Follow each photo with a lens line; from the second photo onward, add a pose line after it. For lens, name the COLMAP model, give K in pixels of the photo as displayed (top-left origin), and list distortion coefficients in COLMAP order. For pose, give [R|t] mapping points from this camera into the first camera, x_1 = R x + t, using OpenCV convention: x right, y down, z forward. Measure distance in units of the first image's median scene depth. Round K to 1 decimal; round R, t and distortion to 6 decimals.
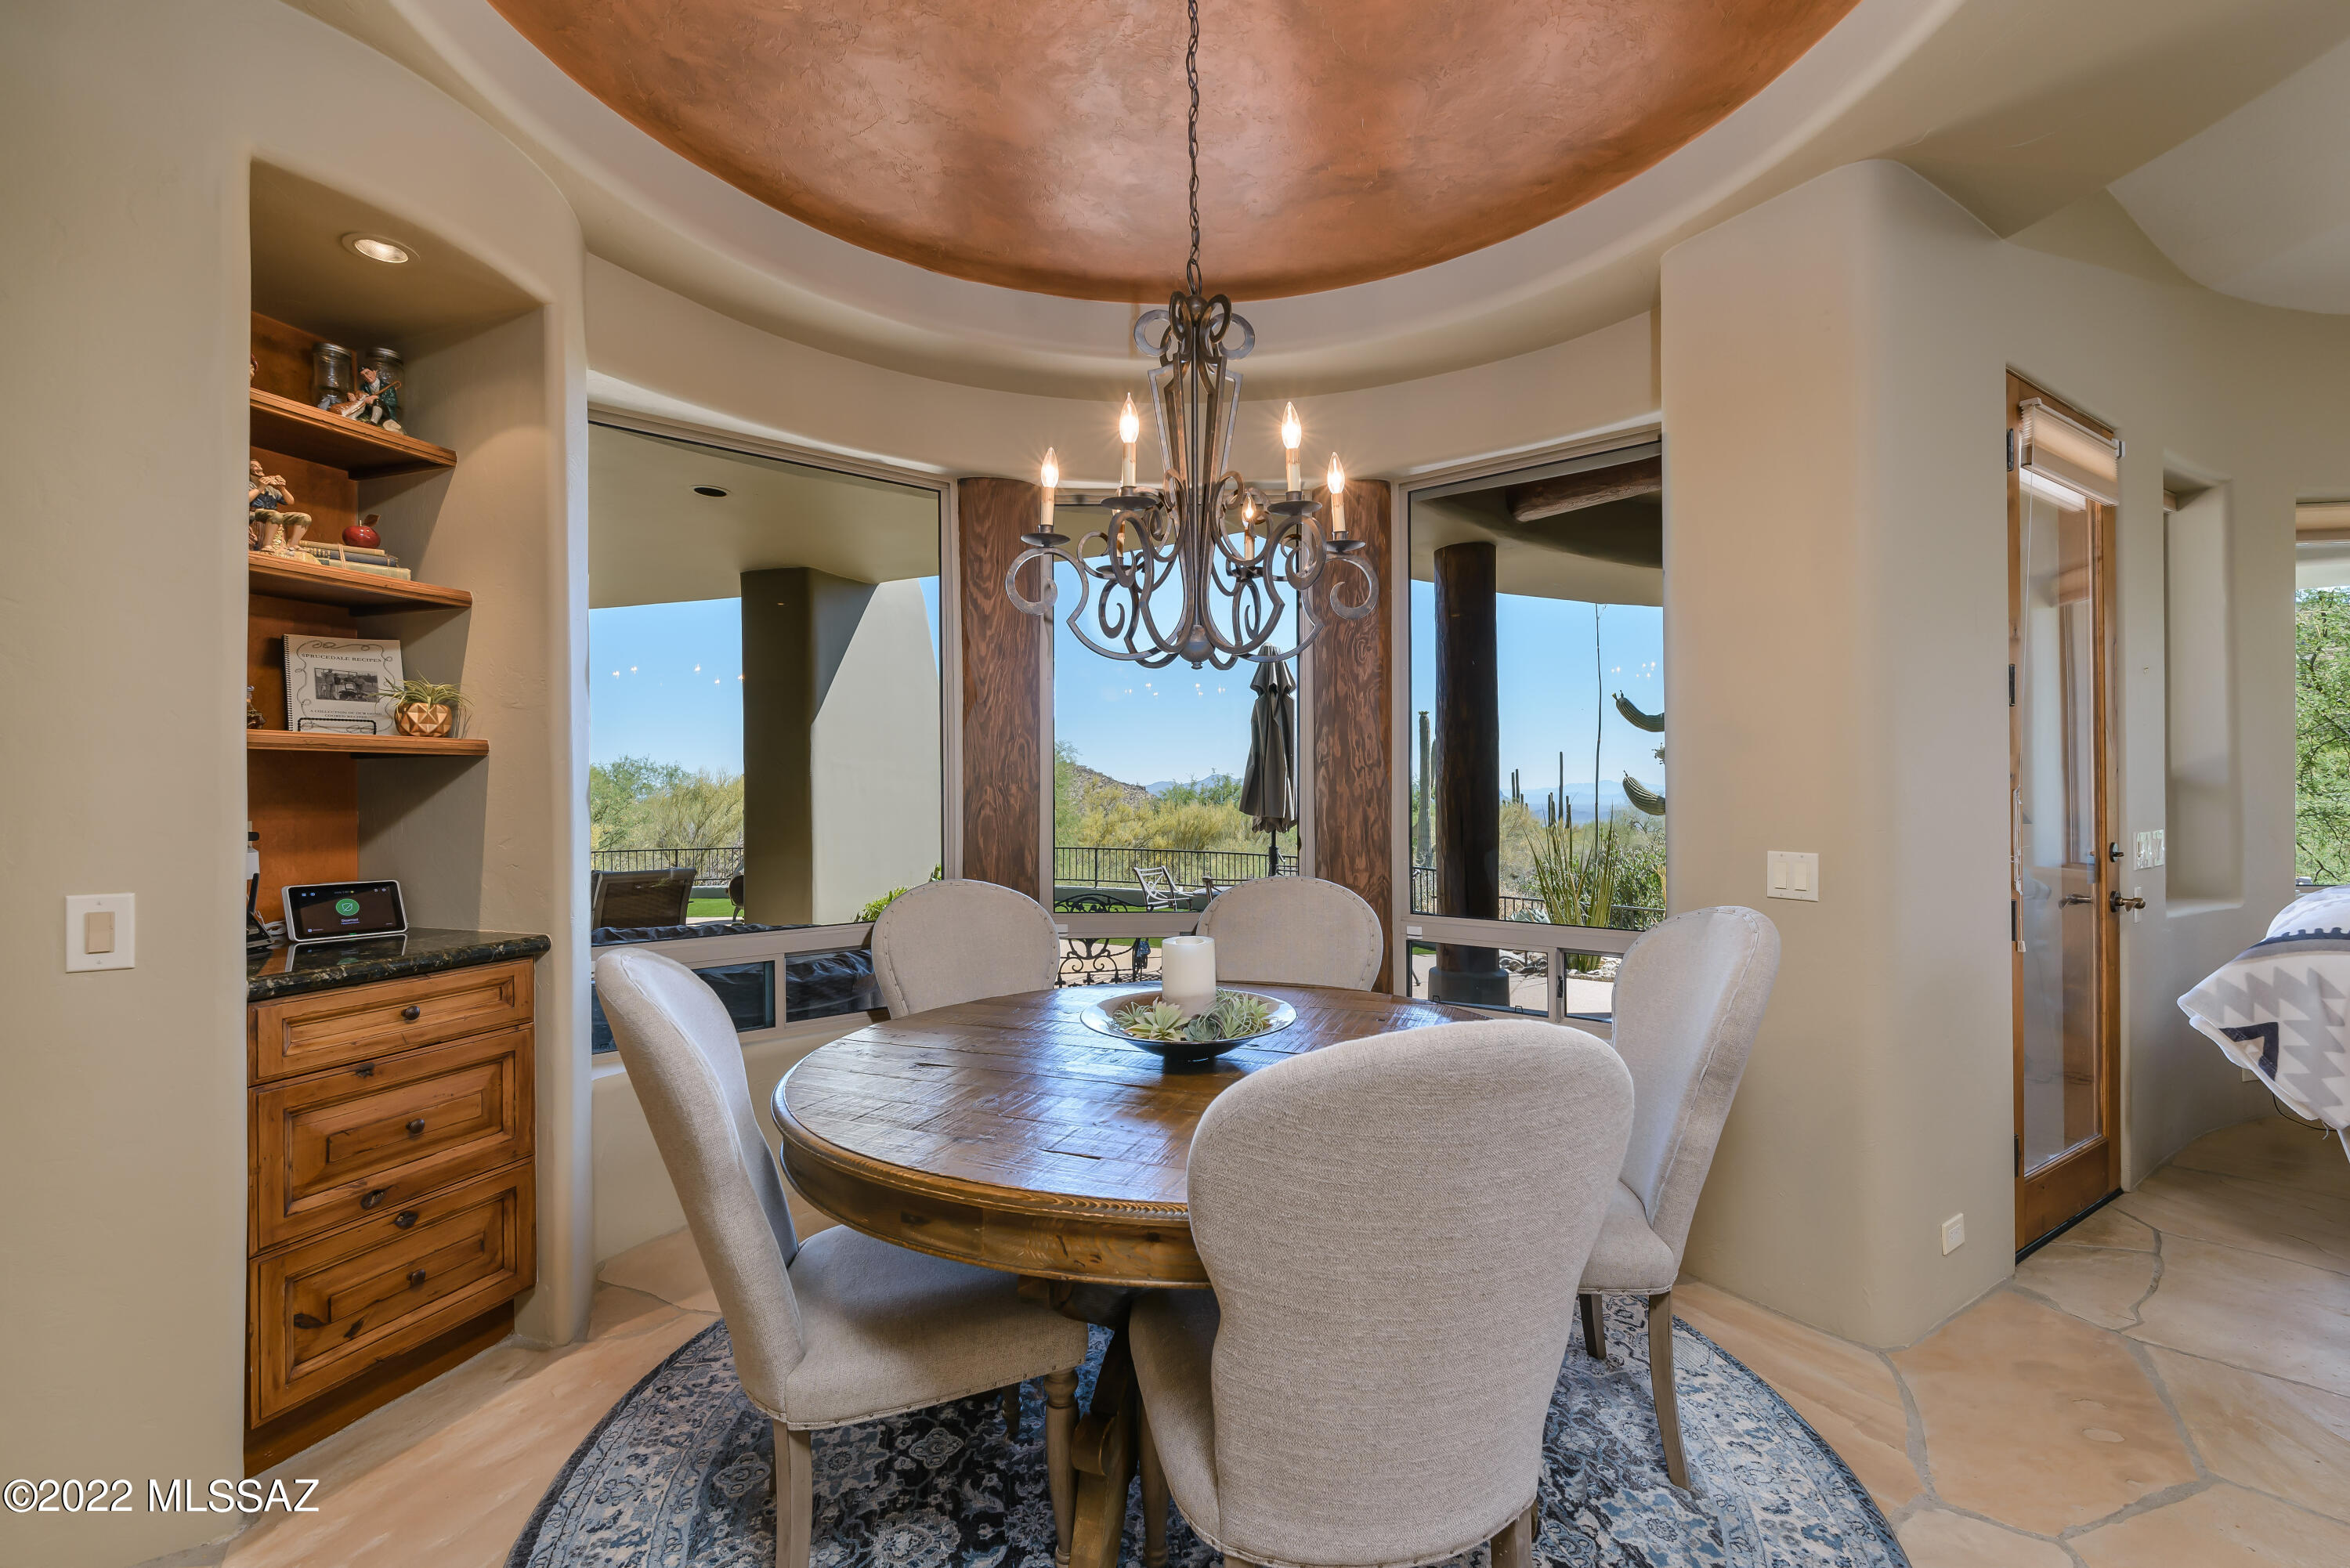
lens RADIAL K [[1002.7, 0, 1177.1], [0, 1002.7, 800.2], [0, 0, 1]] dist [-0.001373, 0.000032]
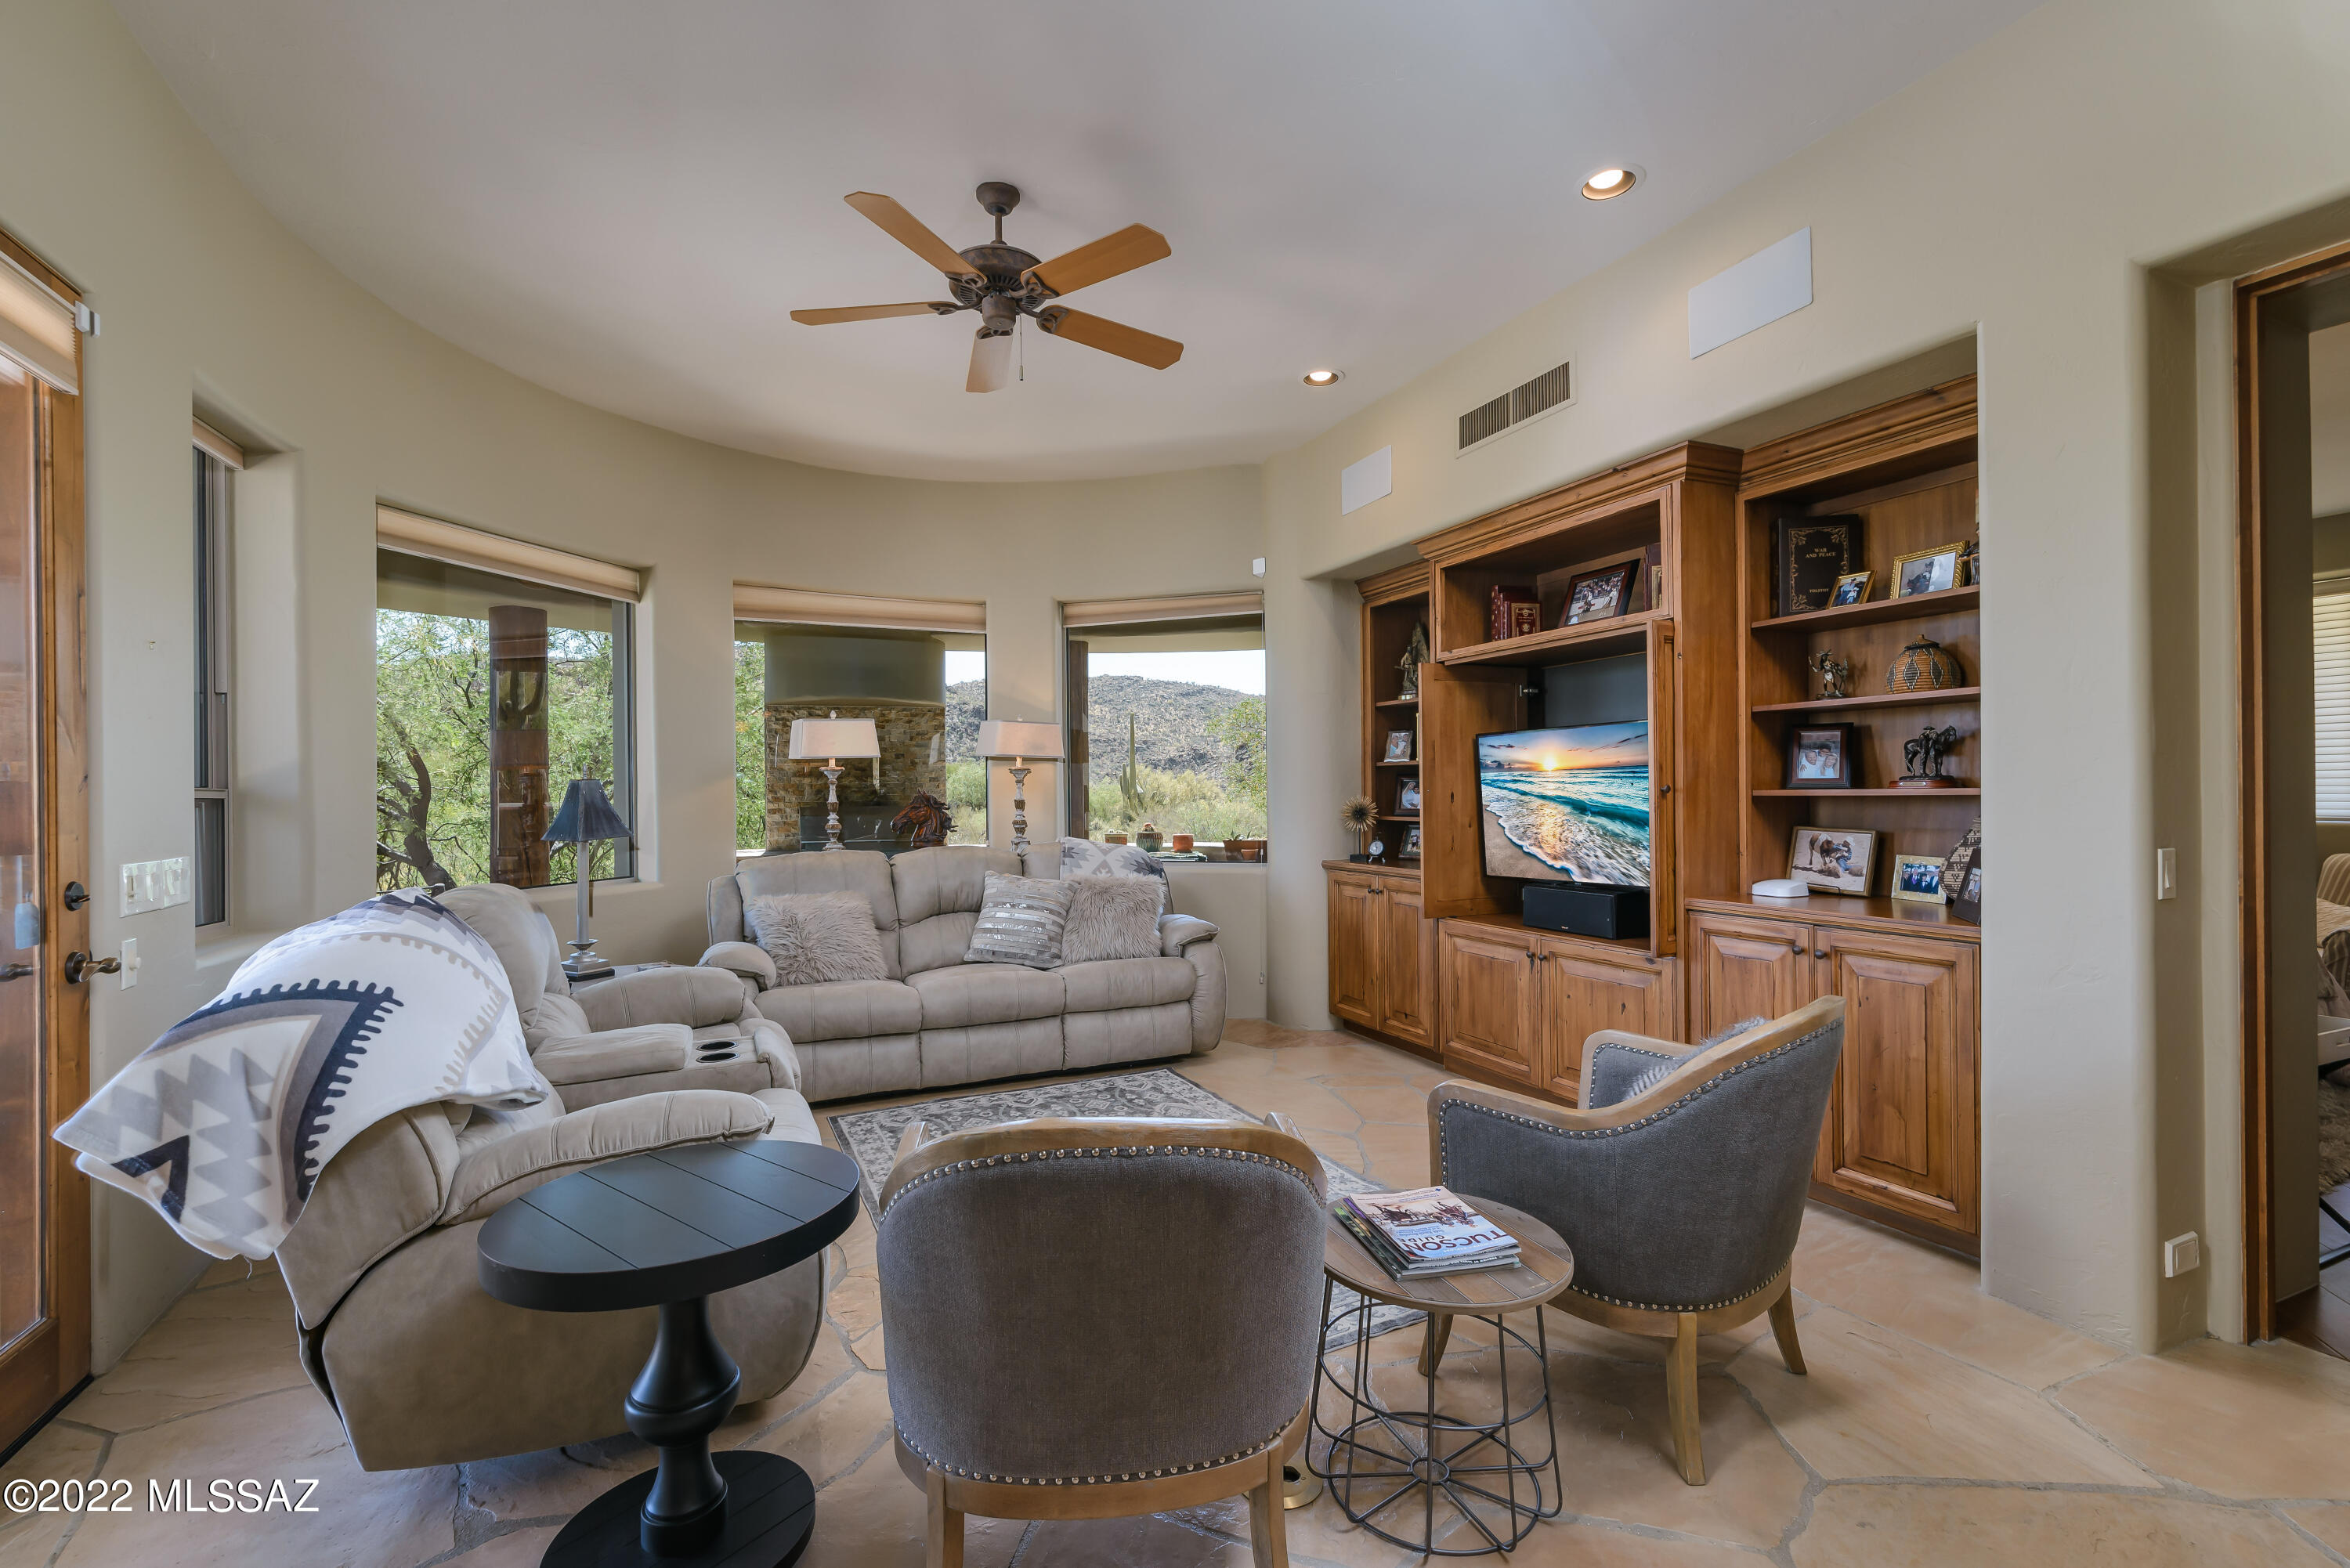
lens RADIAL K [[1002.7, 0, 1177.3], [0, 1002.7, 795.3], [0, 0, 1]] dist [-0.001373, 0.000032]
pose [[0.136452, 0.007077, 0.990621, 0.478286], [0.008810, 0.999926, -0.008357, -0.006149], [-0.990608, 0.009868, 0.136379, 0.203671]]
